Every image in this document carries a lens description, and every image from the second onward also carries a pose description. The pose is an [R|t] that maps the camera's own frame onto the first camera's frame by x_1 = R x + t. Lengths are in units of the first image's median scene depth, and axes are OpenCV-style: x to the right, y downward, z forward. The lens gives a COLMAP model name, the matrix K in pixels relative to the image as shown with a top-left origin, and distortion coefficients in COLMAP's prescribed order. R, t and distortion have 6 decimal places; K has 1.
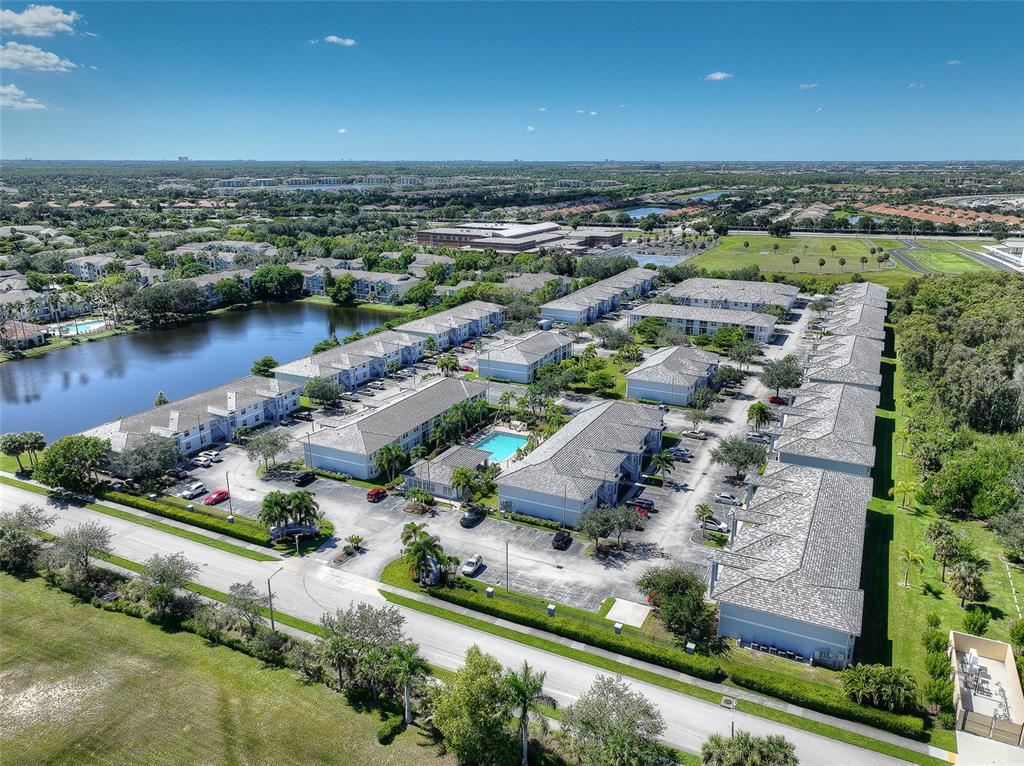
lens RADIAL K [[722.5, 0, 511.7], [0, 722.5, 384.6], [0, 0, 1]] dist [0.002817, 0.013074]
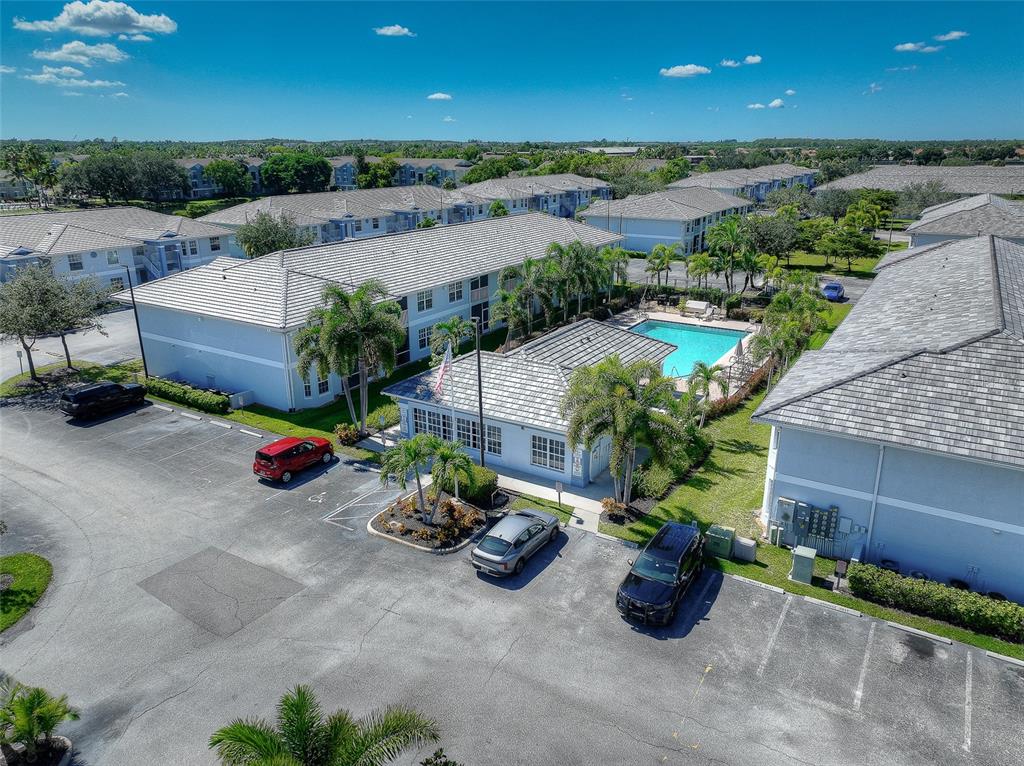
lens RADIAL K [[722.5, 0, 515.2], [0, 722.5, 383.7], [0, 0, 1]] dist [0.002817, 0.013074]
pose [[0.995795, 0.027141, -0.087499, -0.076185], [-0.024146, 0.999092, 0.035103, 0.109372], [0.088373, -0.032843, 0.995546, 0.715246]]
